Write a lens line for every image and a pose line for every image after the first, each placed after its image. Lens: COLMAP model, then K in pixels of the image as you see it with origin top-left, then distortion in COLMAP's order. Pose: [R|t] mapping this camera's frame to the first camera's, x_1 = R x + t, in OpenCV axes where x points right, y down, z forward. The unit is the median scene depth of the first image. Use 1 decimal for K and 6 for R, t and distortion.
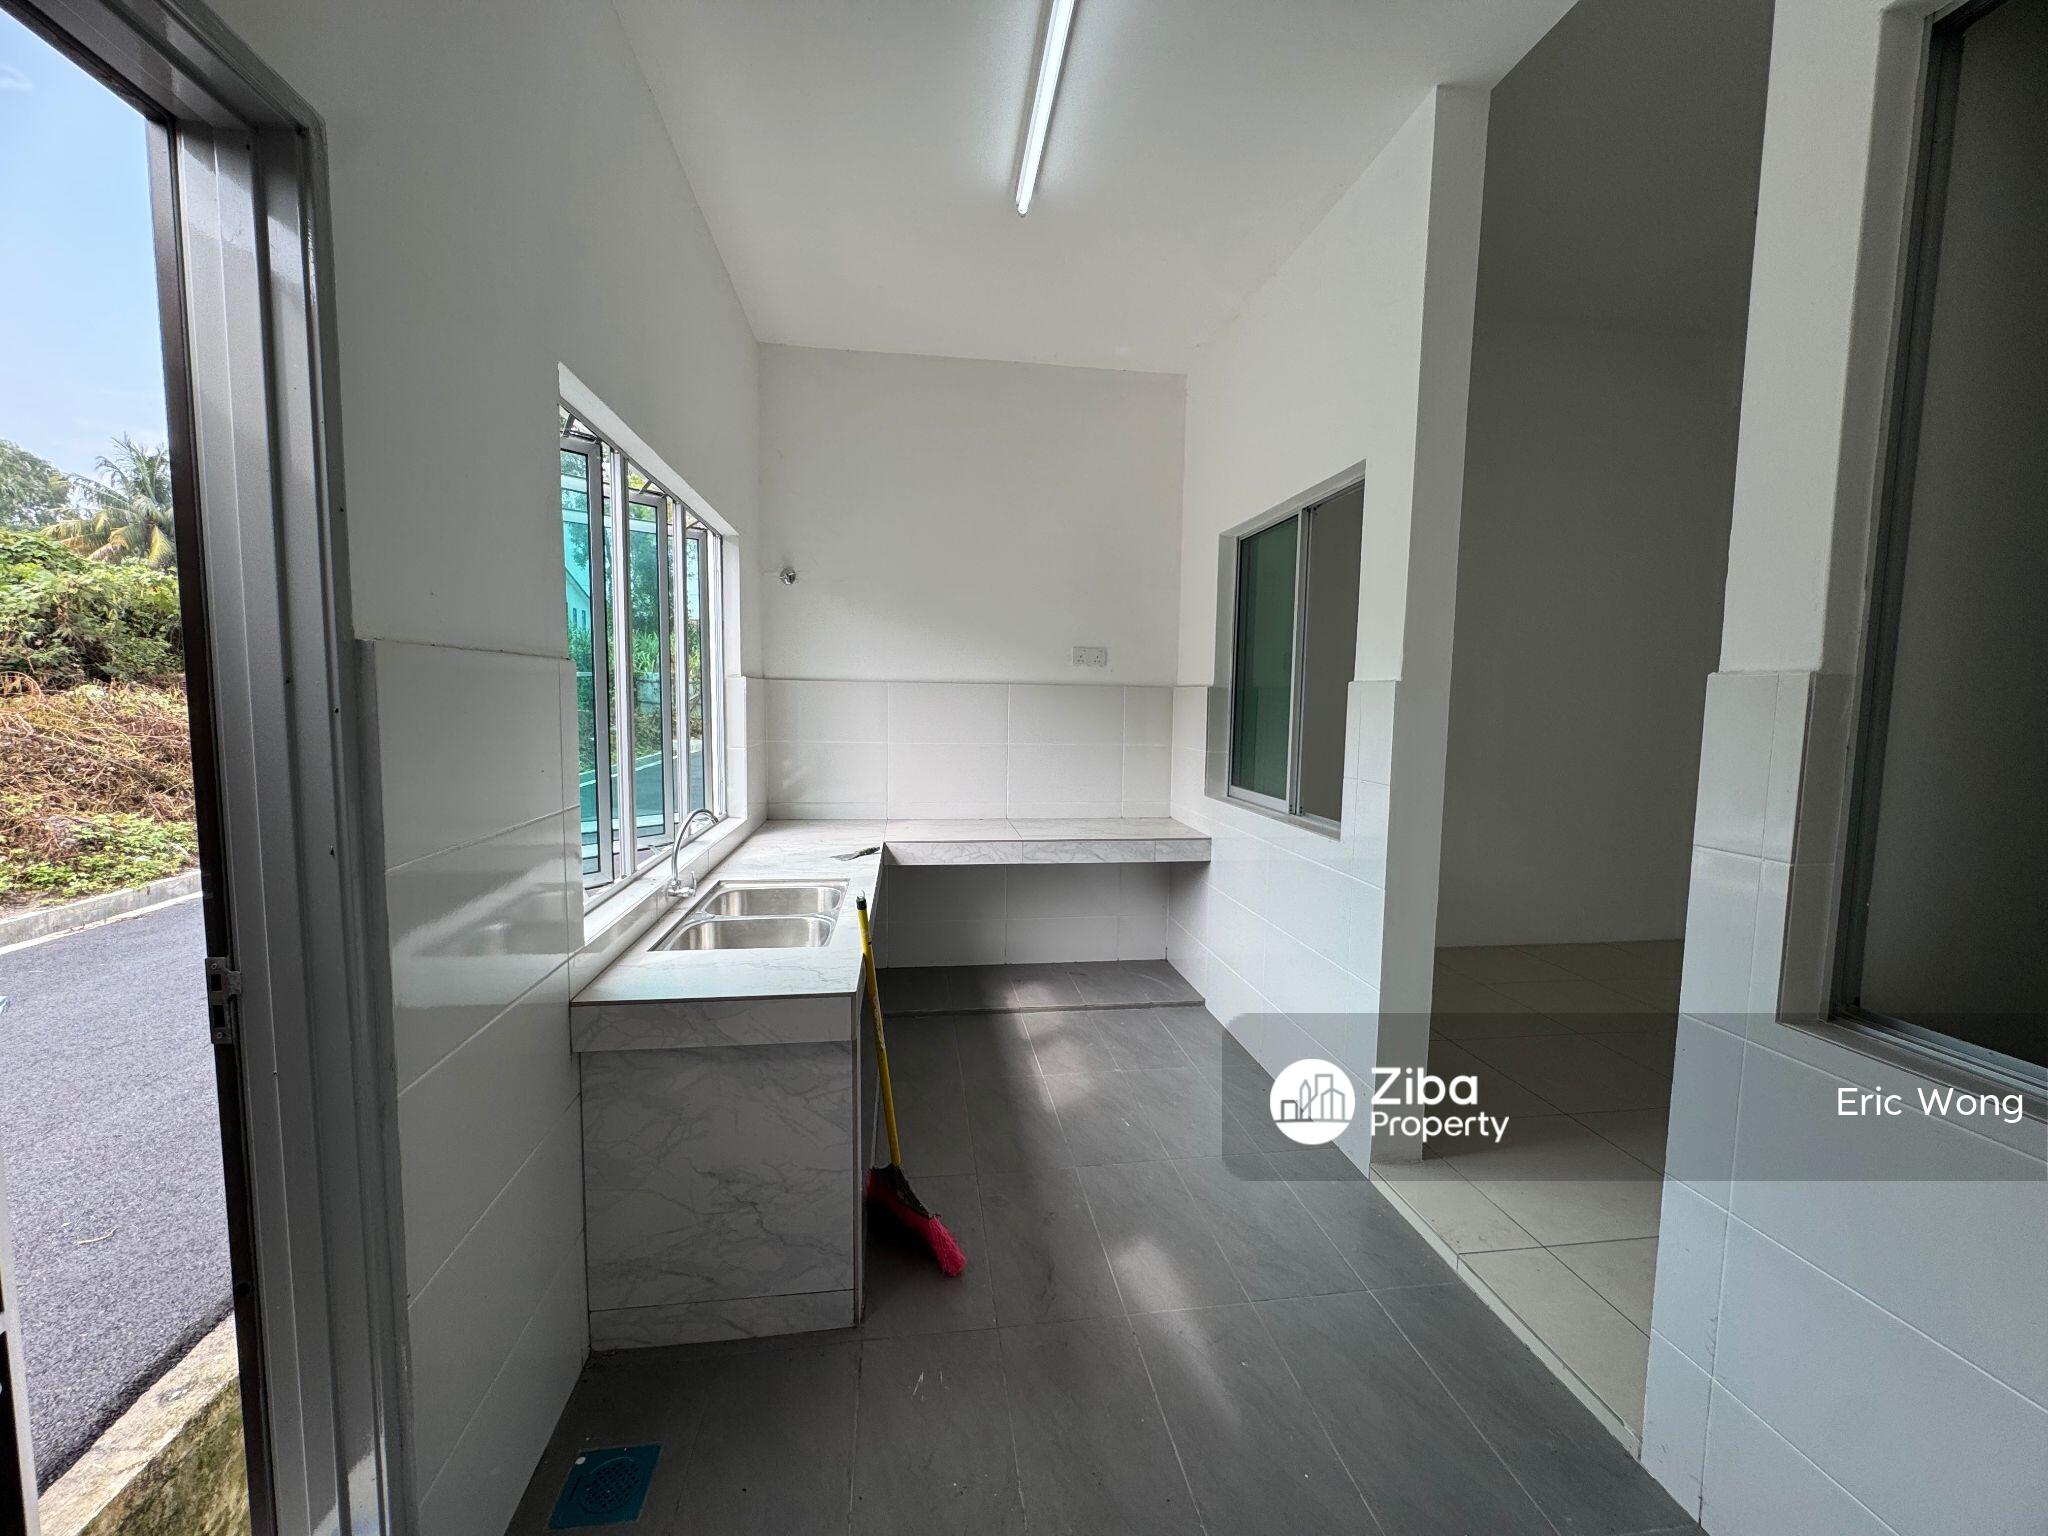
lens RADIAL K [[825.5, 0, 1025.9], [0, 825.5, 772.3], [0, 0, 1]] dist [-0.000274, 0.000217]
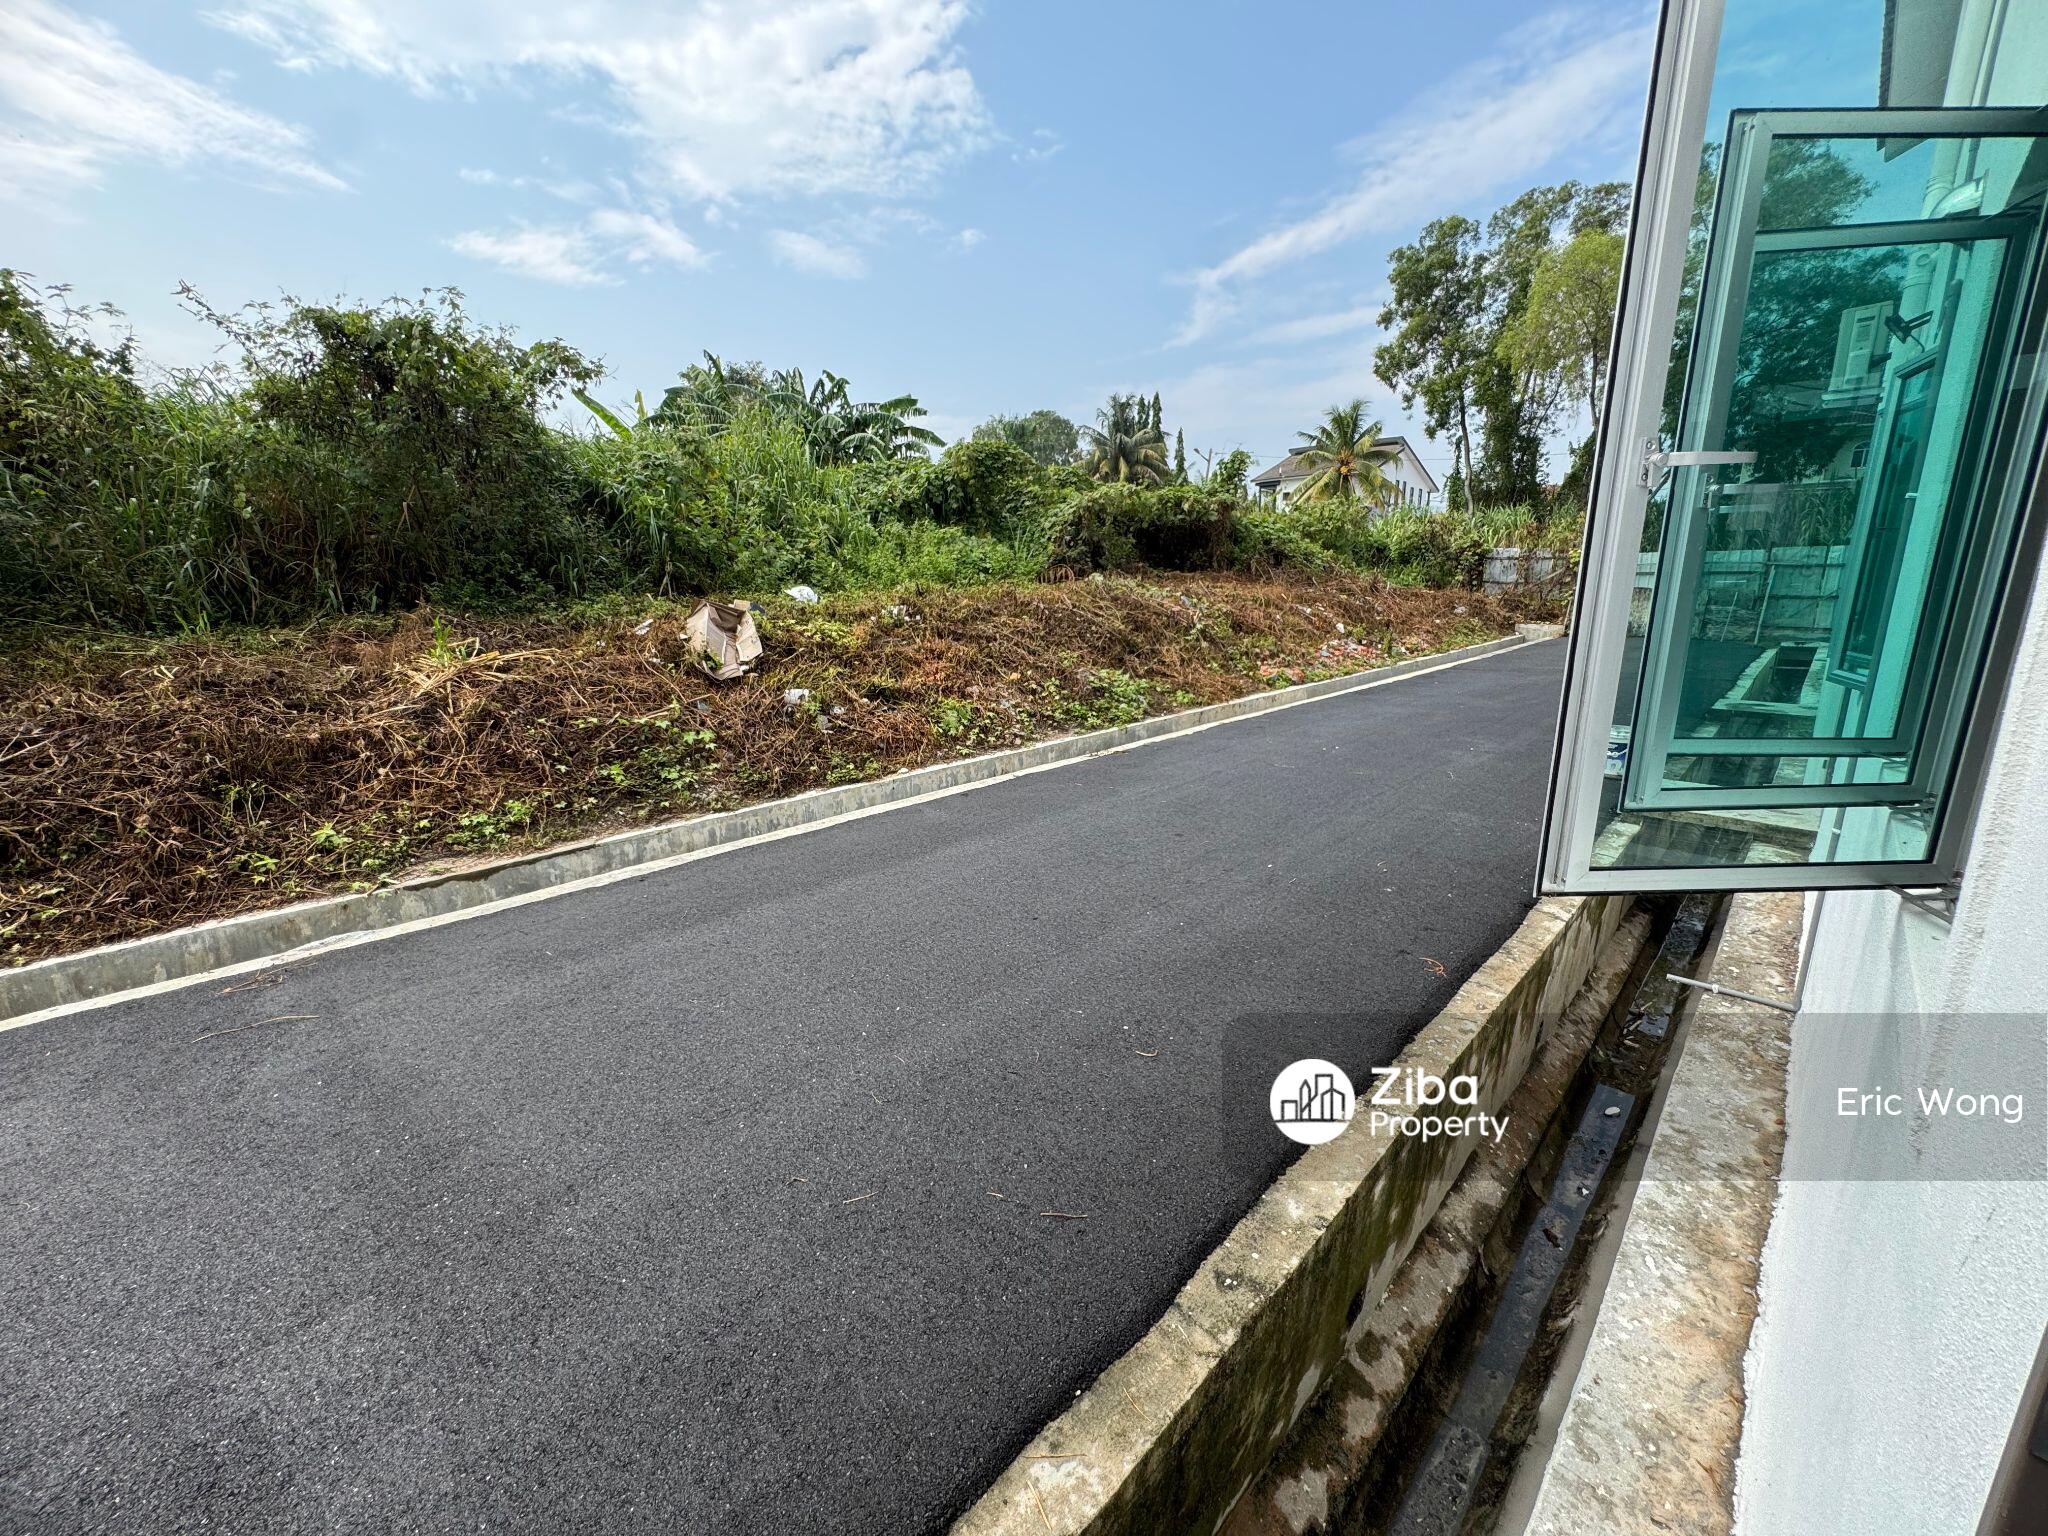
lens RADIAL K [[825.5, 0, 1020.3], [0, 825.5, 770.8], [0, 0, 1]] dist [-0.000274, 0.000217]
pose [[0.611728, 0.159599, -0.774801, -0.091771], [-0.052754, 0.985487, 0.161347, 0.002700], [0.789307, -0.057827, 0.611270, 0.043122]]
